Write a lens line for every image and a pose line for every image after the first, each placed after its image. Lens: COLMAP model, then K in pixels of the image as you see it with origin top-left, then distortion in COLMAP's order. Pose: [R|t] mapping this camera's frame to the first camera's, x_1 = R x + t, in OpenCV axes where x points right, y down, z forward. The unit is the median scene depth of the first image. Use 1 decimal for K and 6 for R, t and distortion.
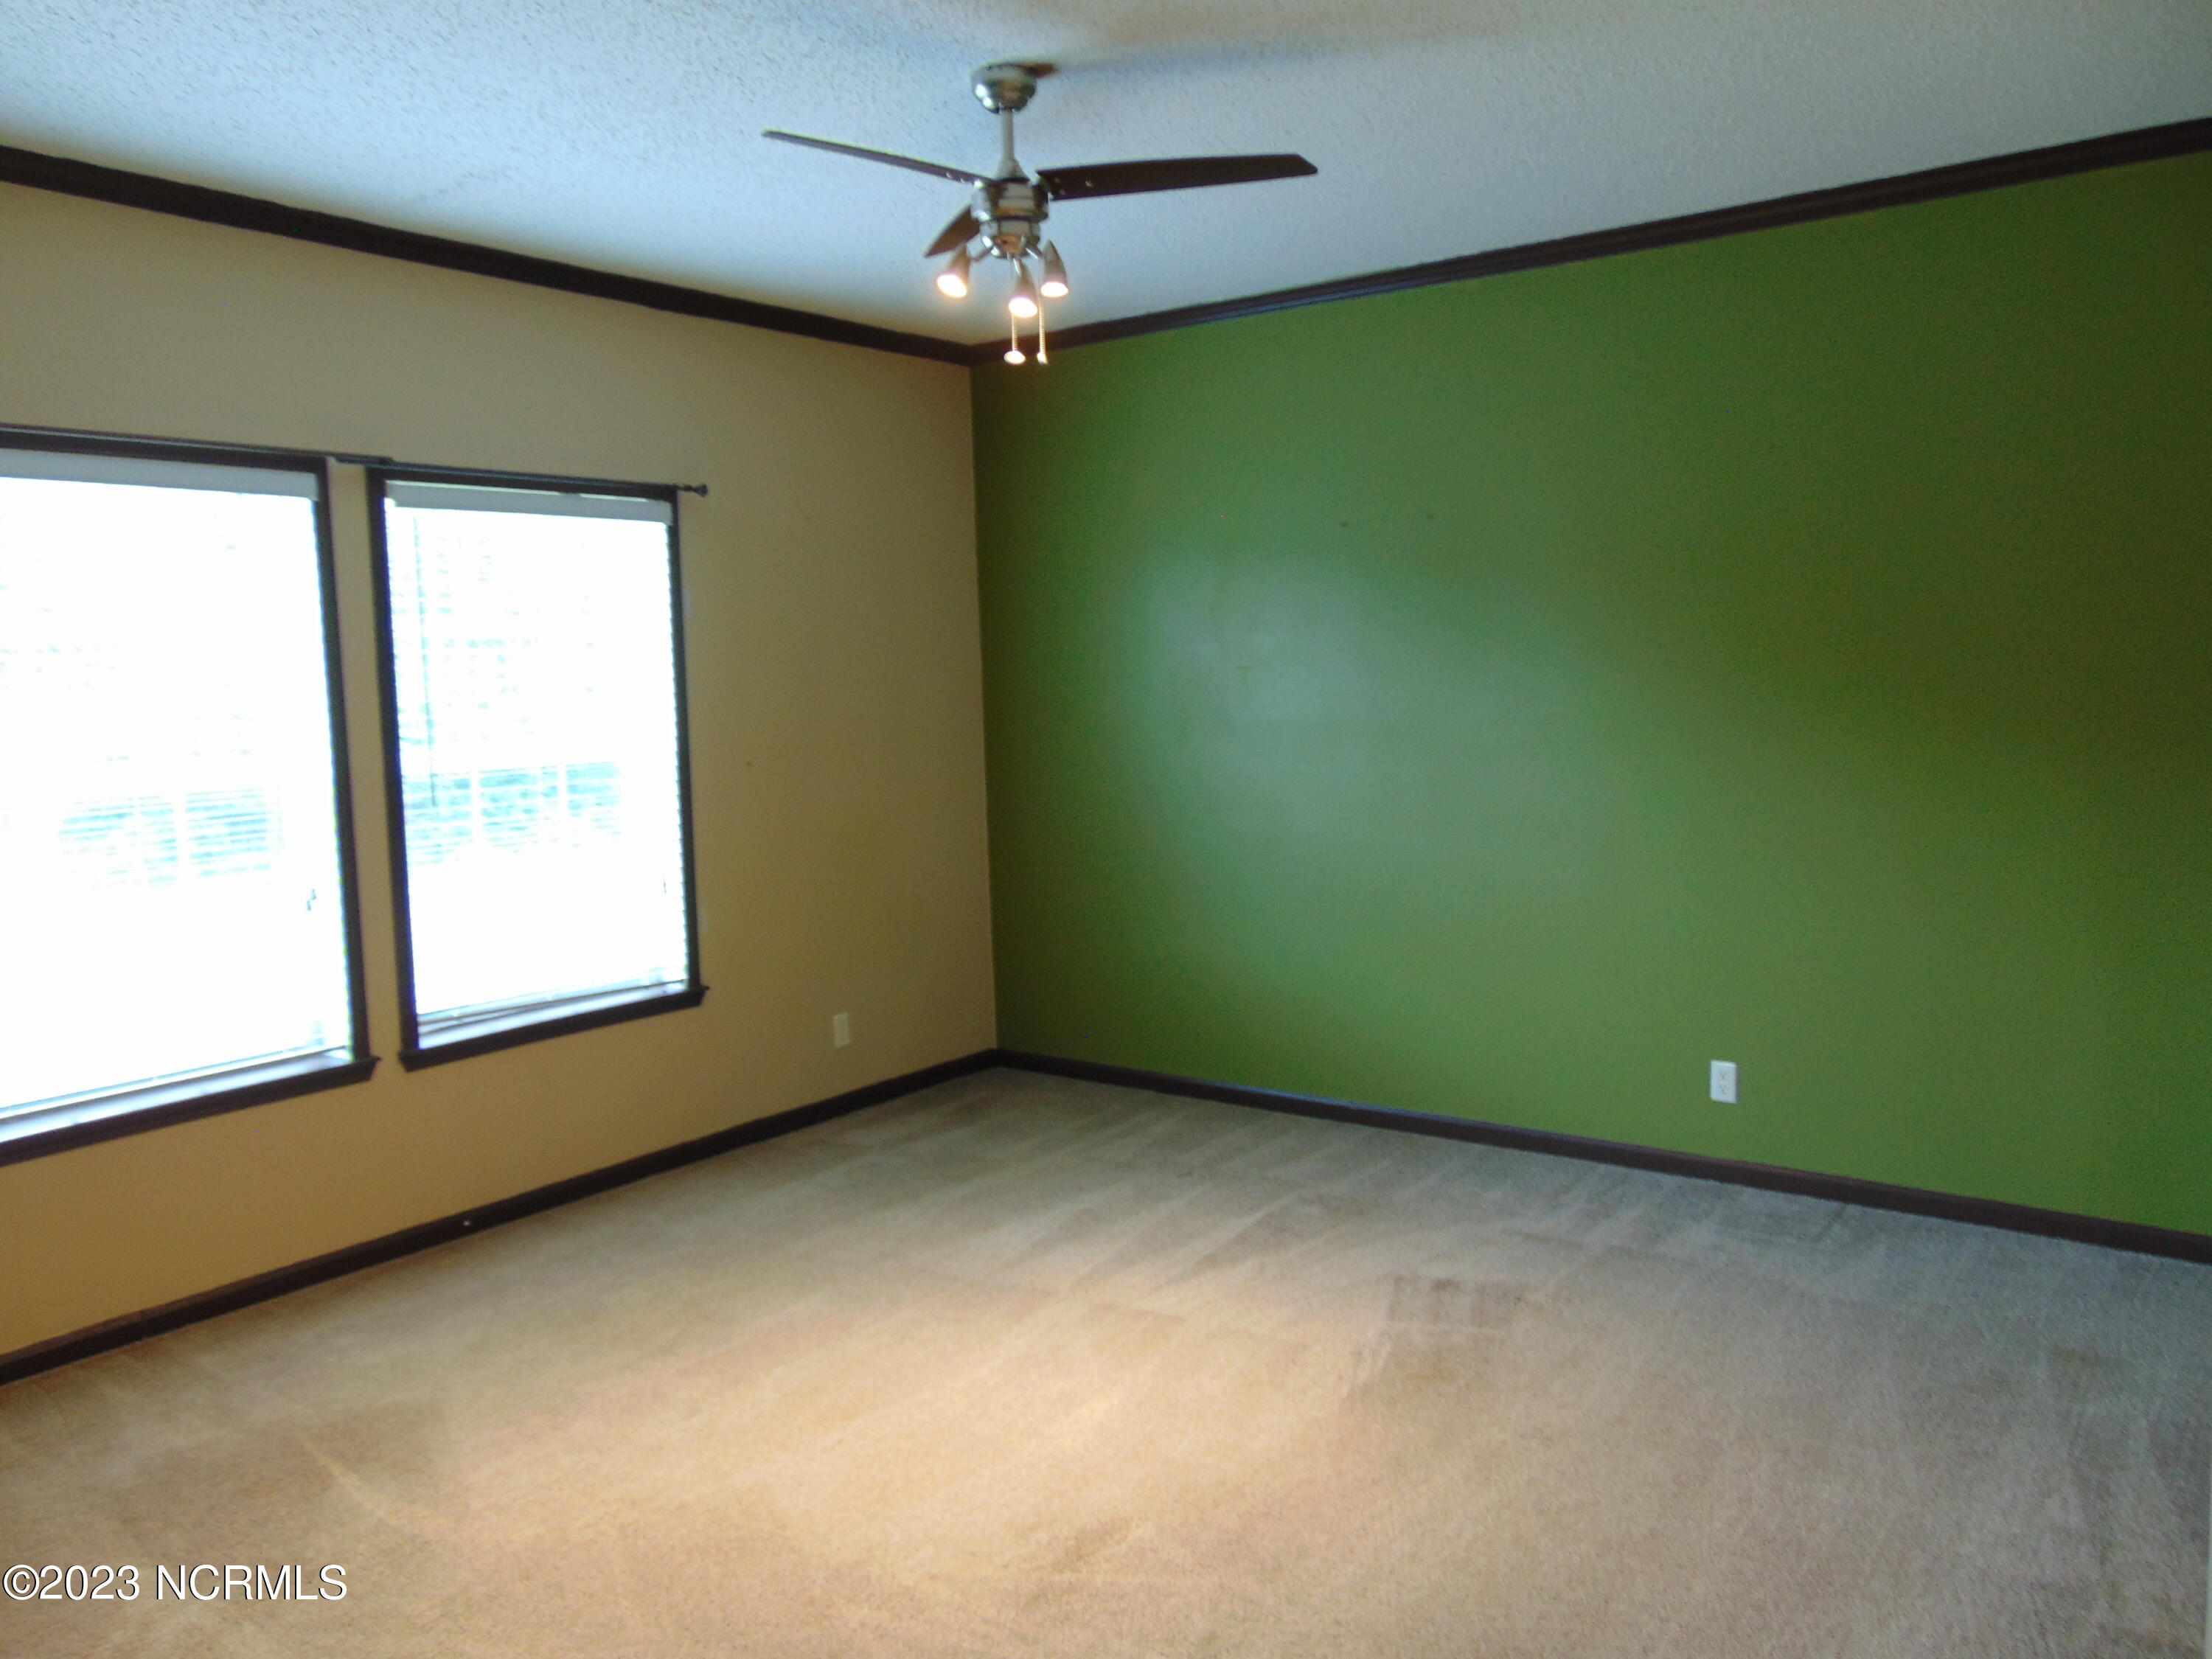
lens RADIAL K [[1655.0, 0, 1110.4], [0, 1655.0, 821.5], [0, 0, 1]] dist [-0.038288, 0.079148]
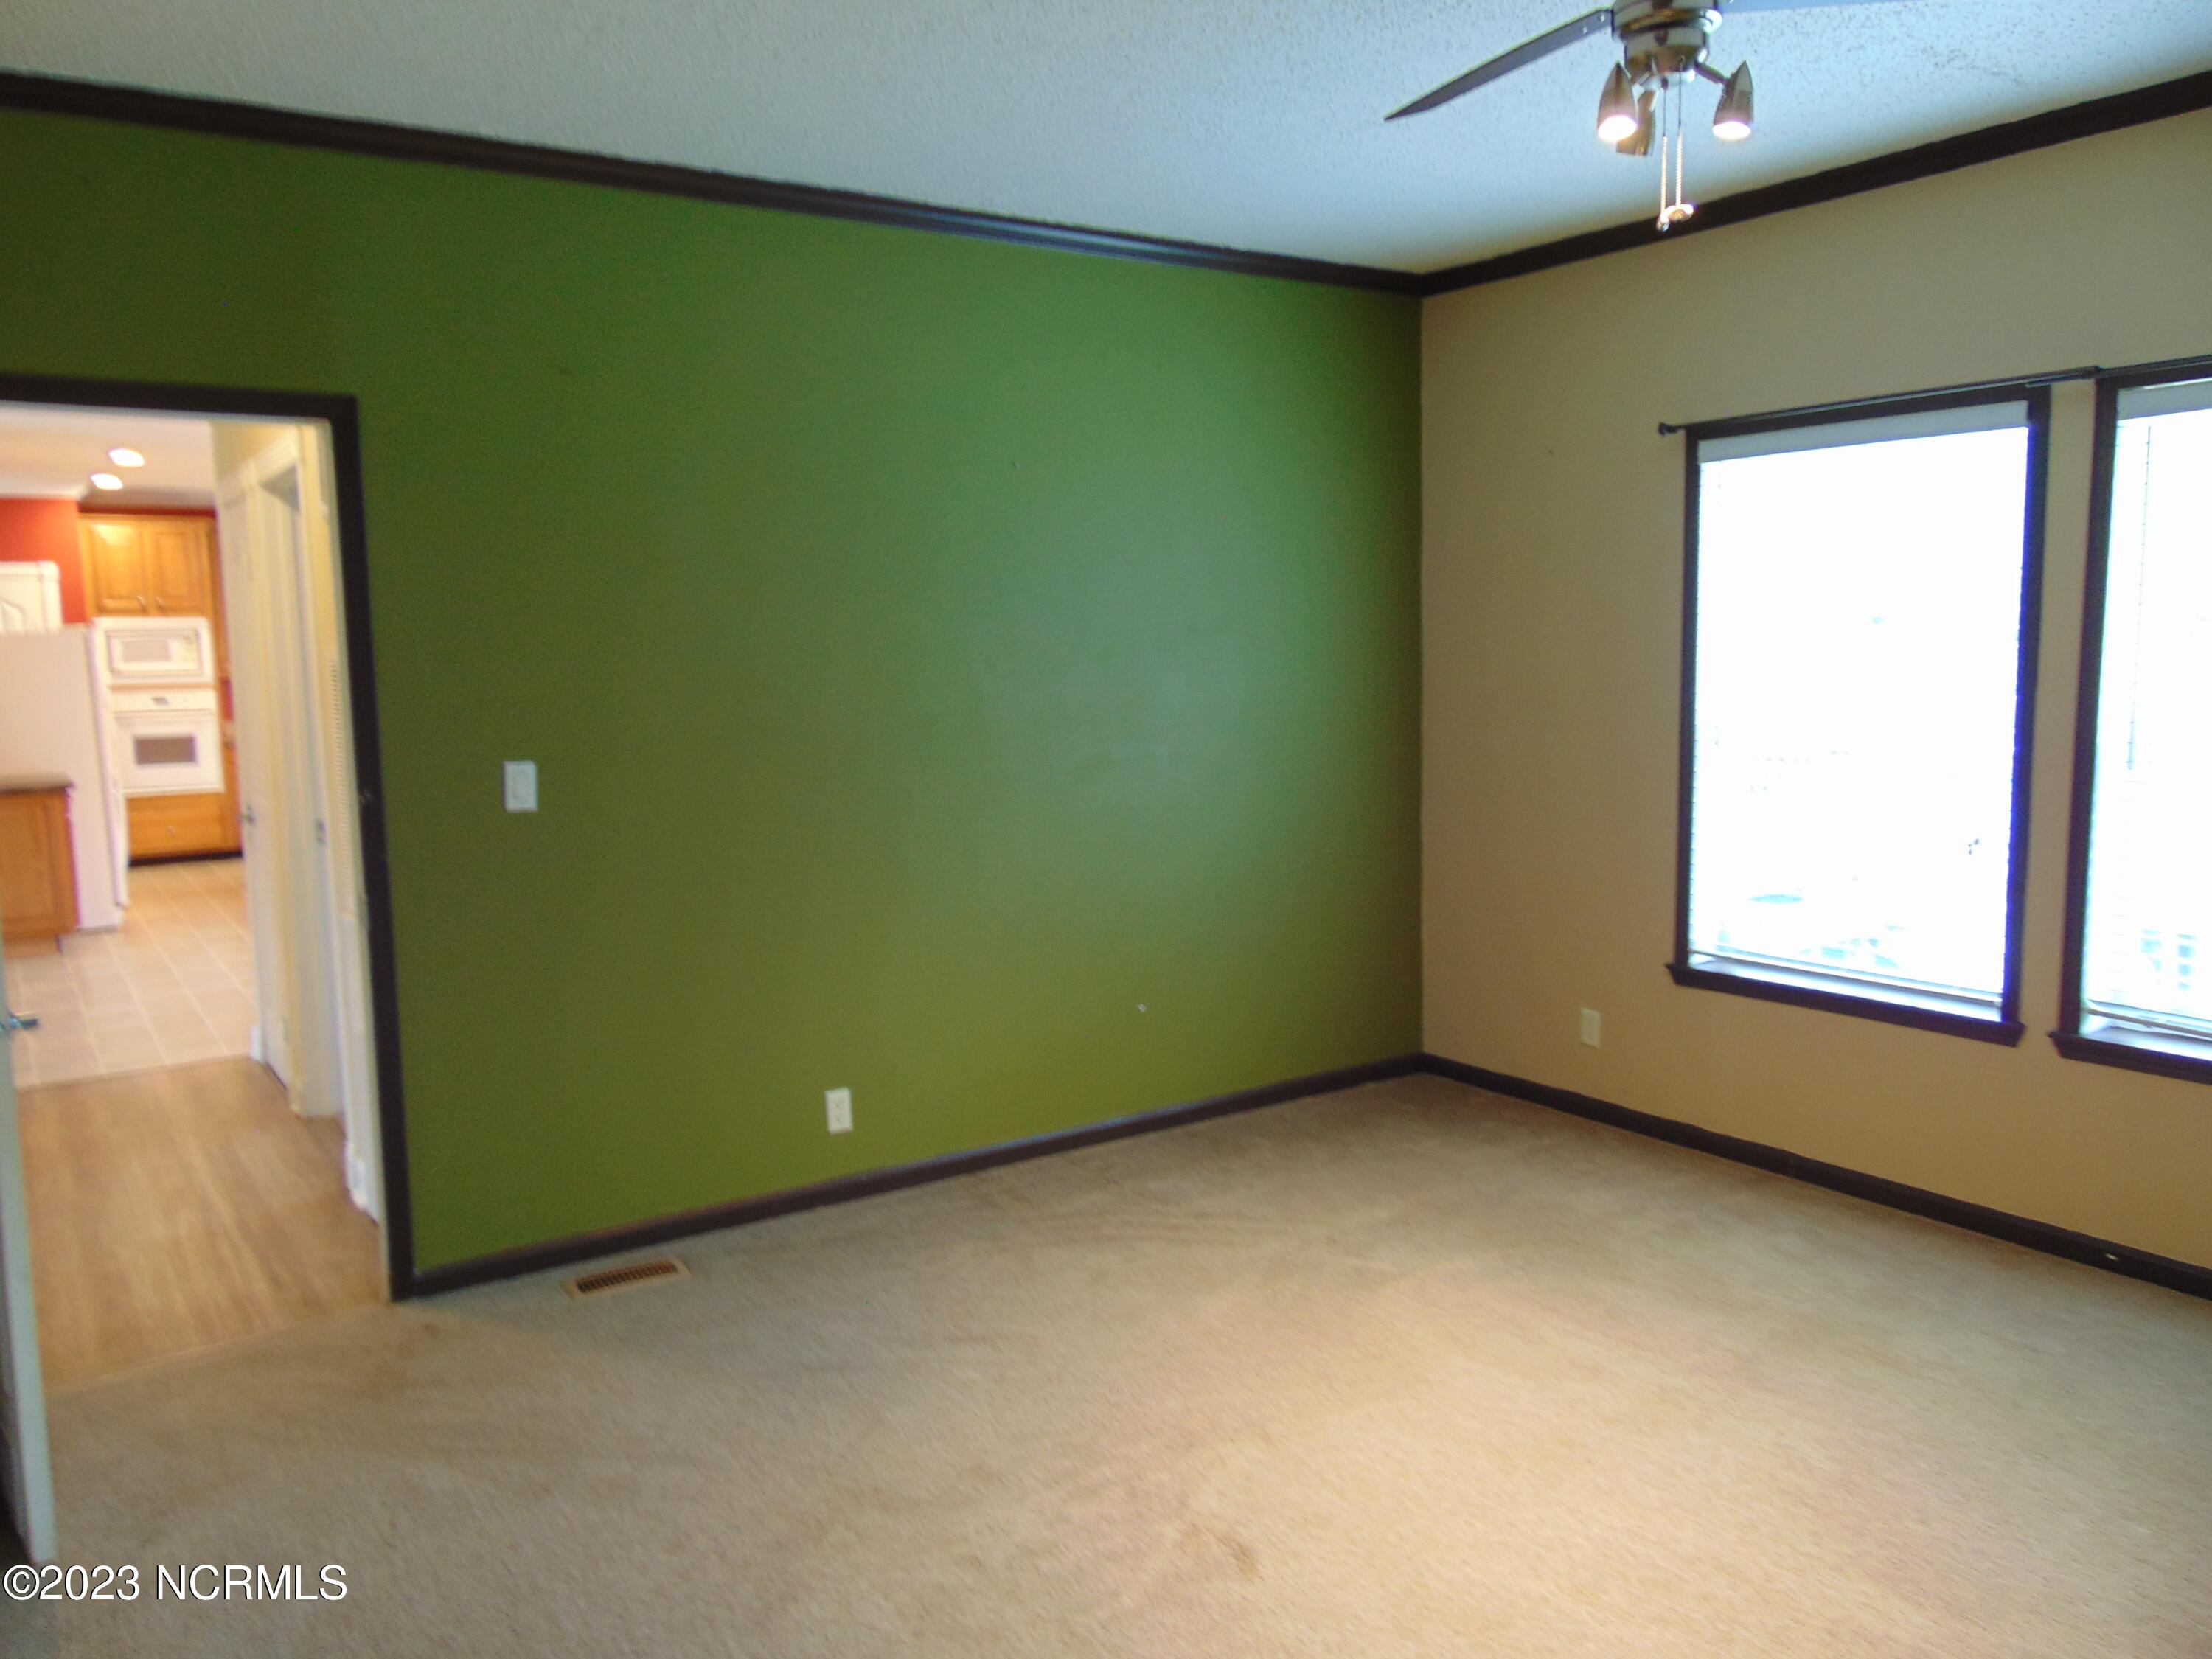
lens RADIAL K [[1655.0, 0, 1110.4], [0, 1655.0, 821.5], [0, 0, 1]] dist [-0.038288, 0.079148]
pose [[-0.309939, 0.137330, -0.940786, 0.586422], [-0.066852, 0.983916, 0.165650, -0.092390], [0.948403, 0.114235, -0.295774, 0.786303]]
